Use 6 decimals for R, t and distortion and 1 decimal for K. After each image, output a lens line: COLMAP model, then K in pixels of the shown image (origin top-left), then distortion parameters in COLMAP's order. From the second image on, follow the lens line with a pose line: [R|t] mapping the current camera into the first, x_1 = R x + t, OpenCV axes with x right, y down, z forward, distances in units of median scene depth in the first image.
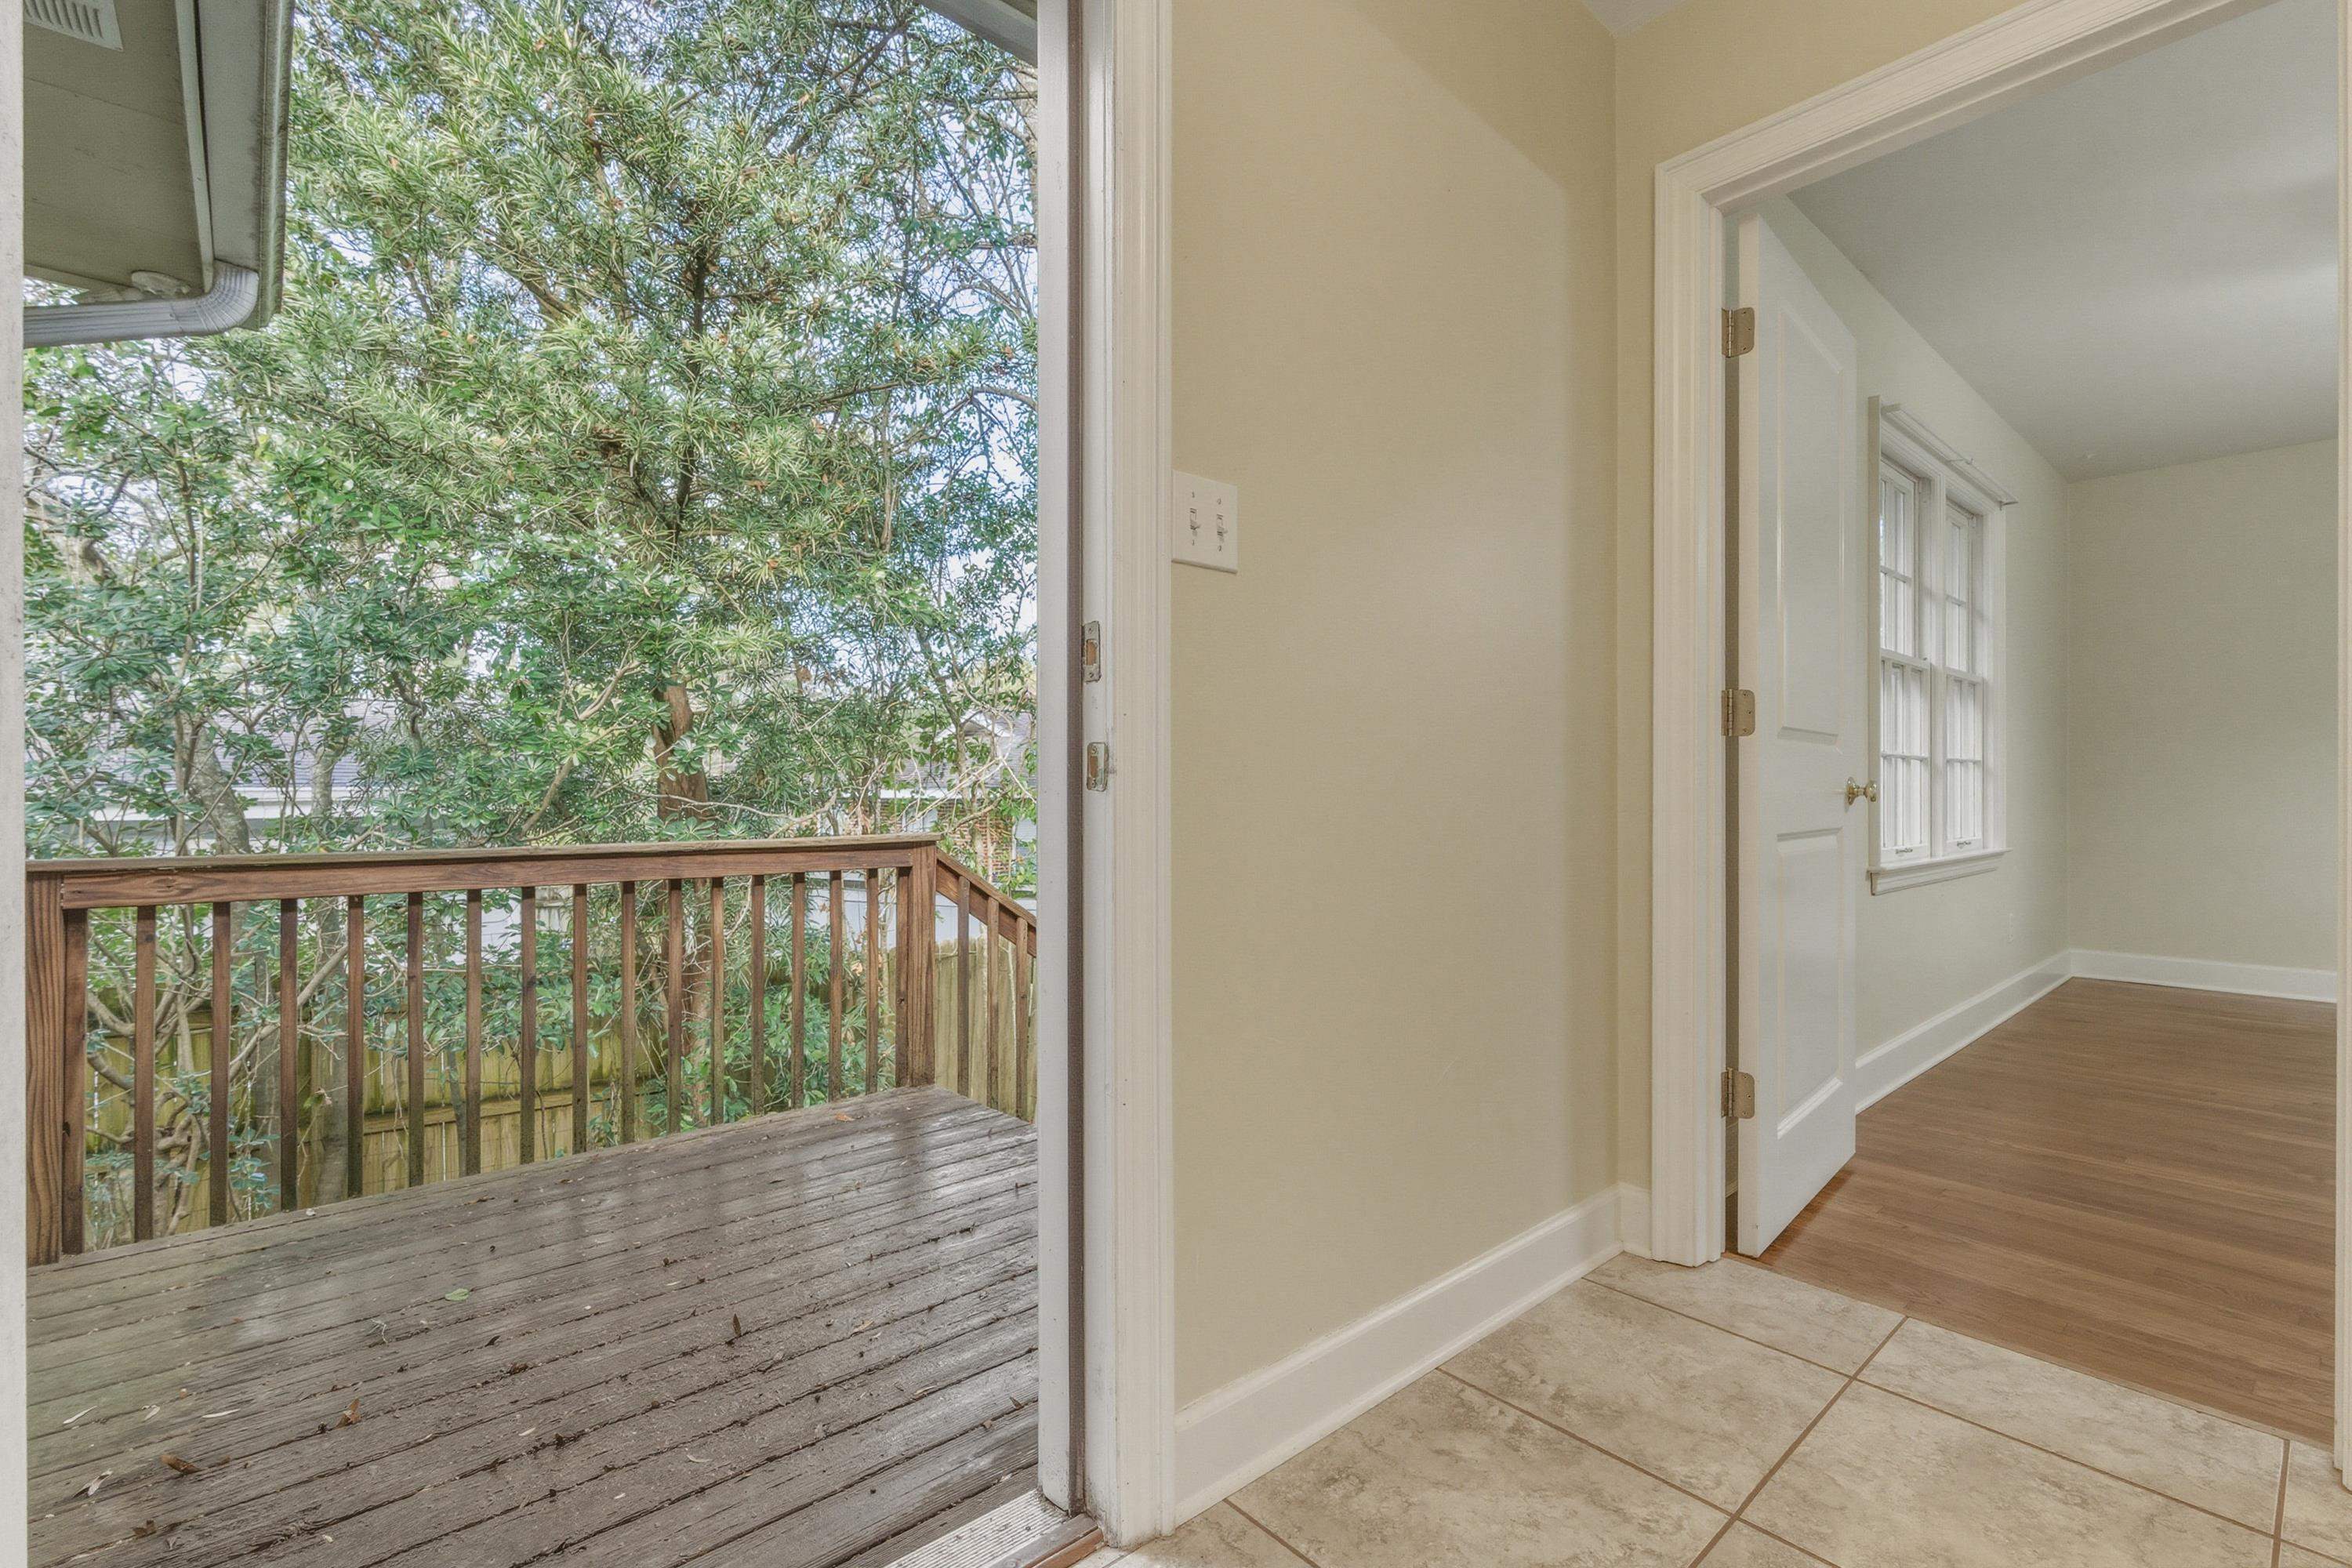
lens RADIAL K [[1050.6, 0, 1204.3], [0, 1050.6, 769.4], [0, 0, 1]] dist [0.007249, 0.000036]
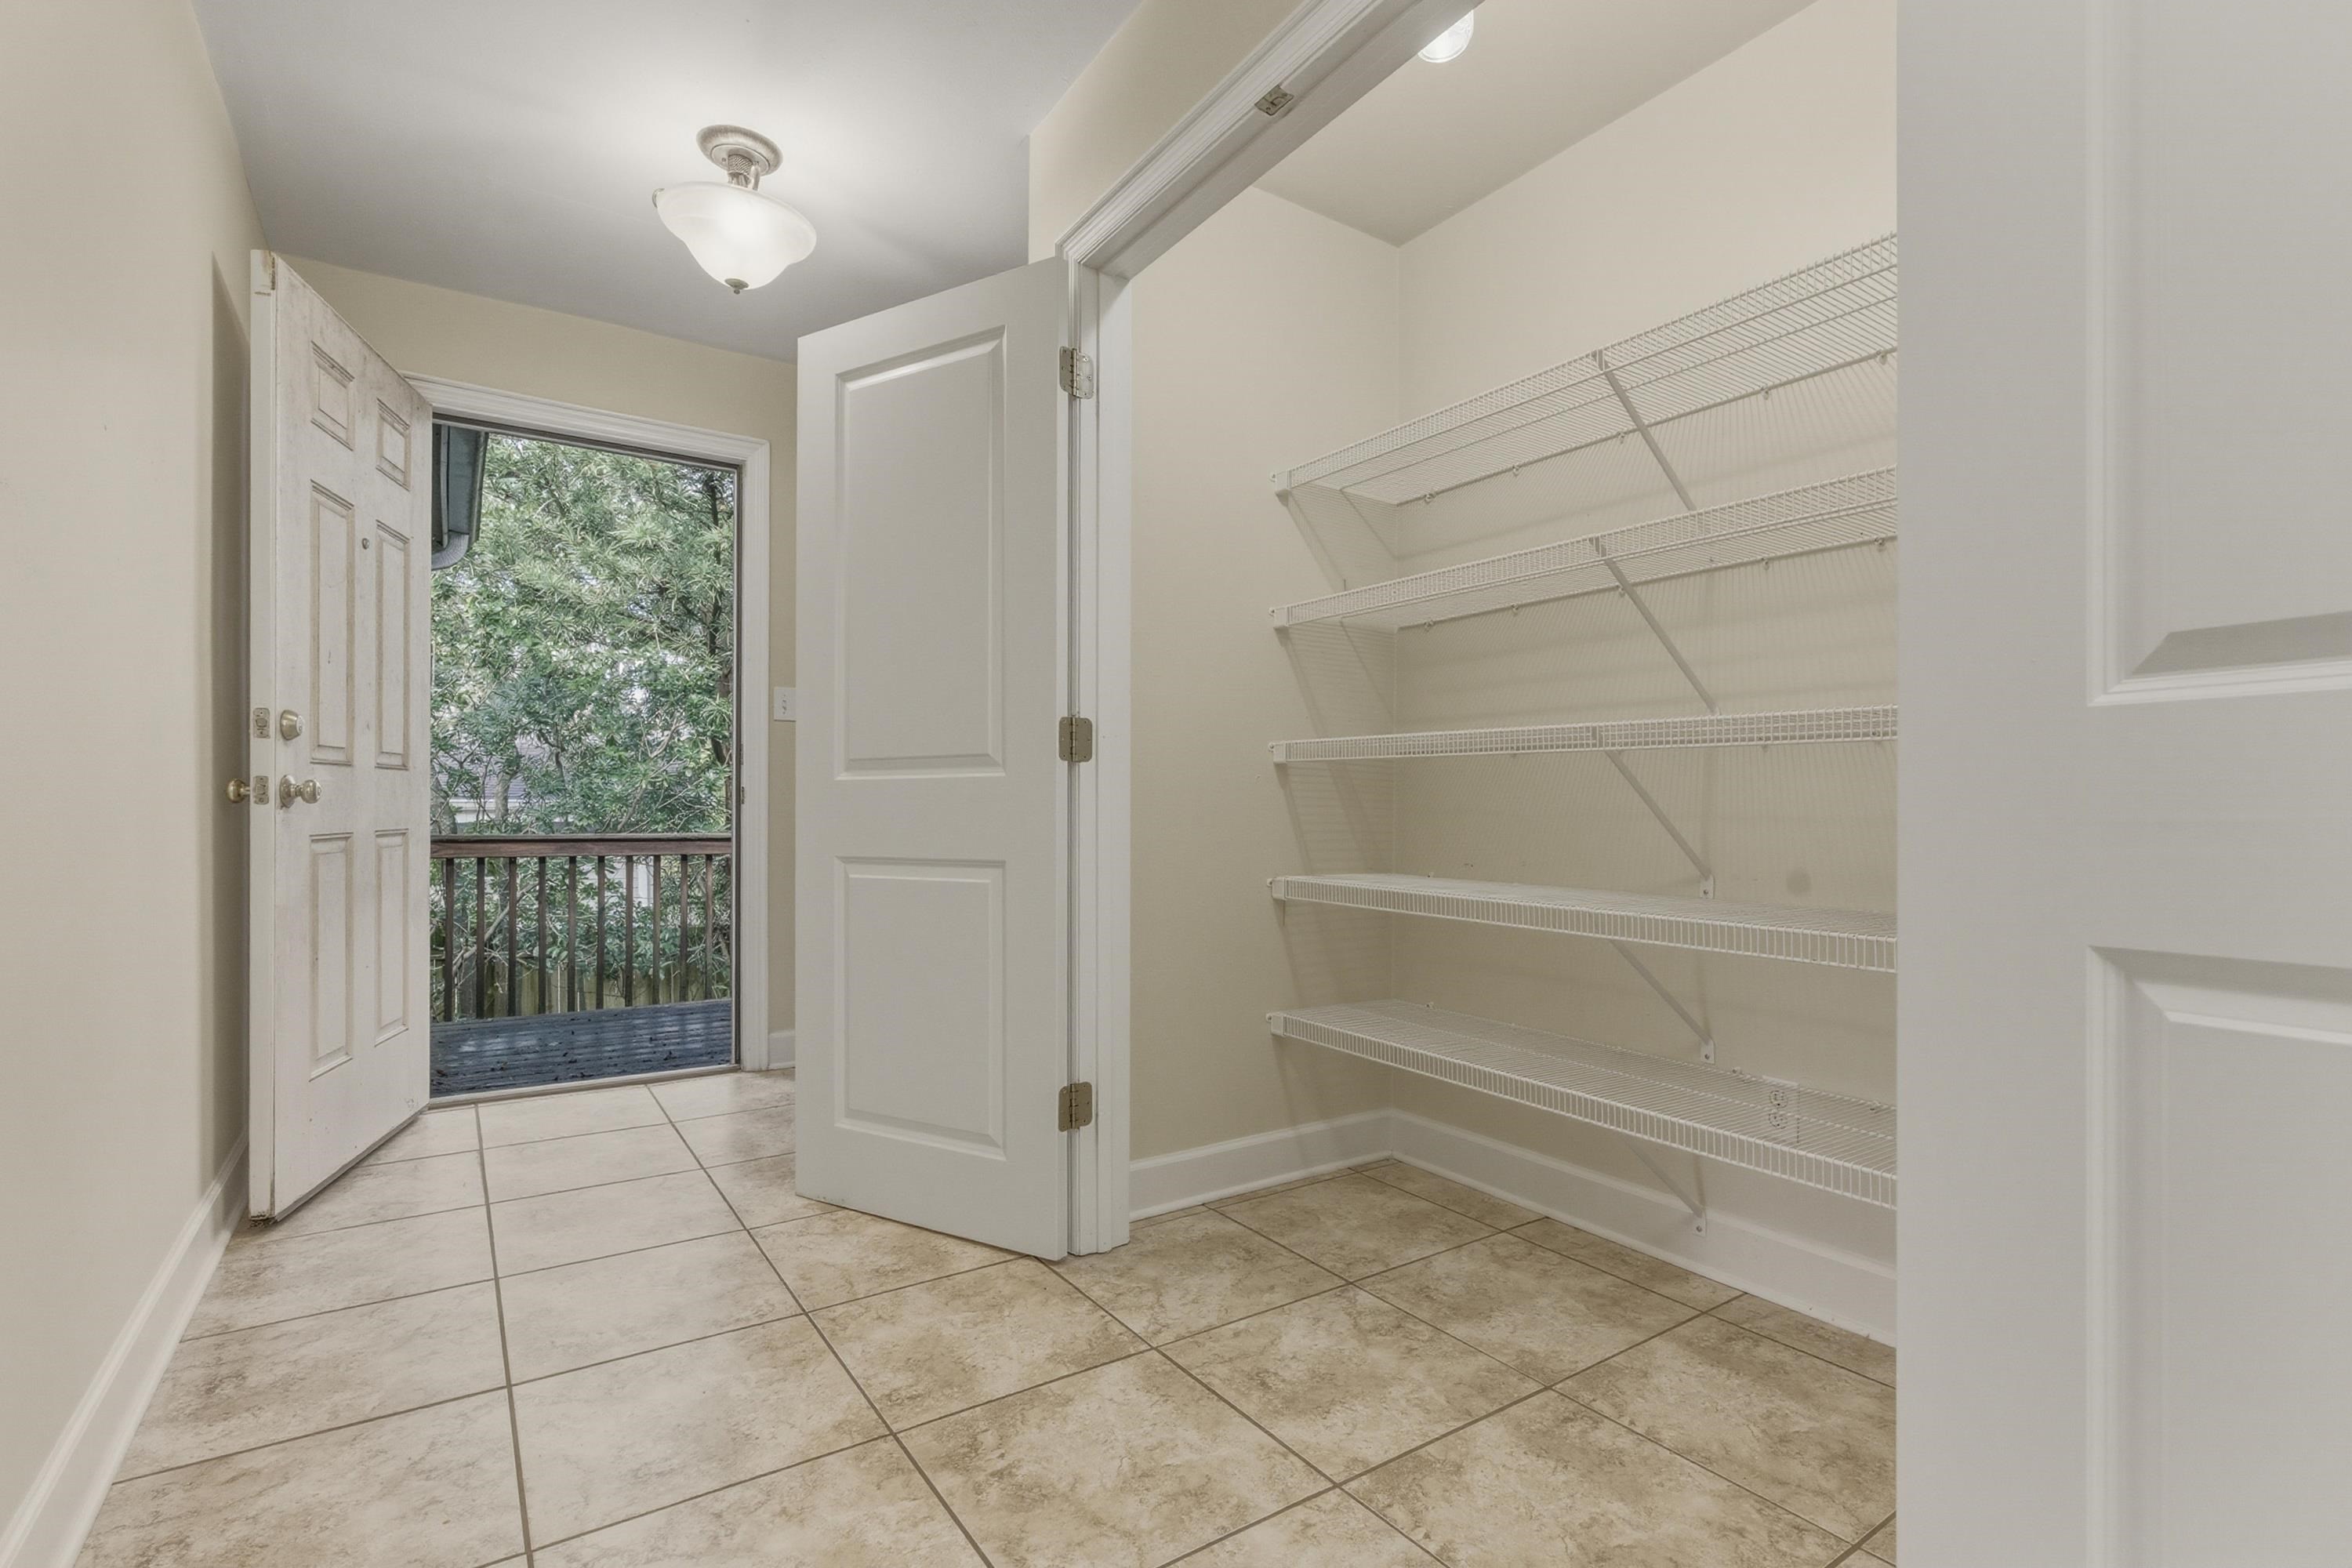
lens RADIAL K [[1091.3, 0, 1176.0], [0, 1091.3, 784.0], [0, 0, 1]] dist [0.015379, -0.000021]
pose [[0.988724, 0.005222, -0.149658, 0.312986], [-0.005650, 0.999981, -0.002433, -0.006729], [0.149642, 0.003251, 0.988735, -0.360794]]
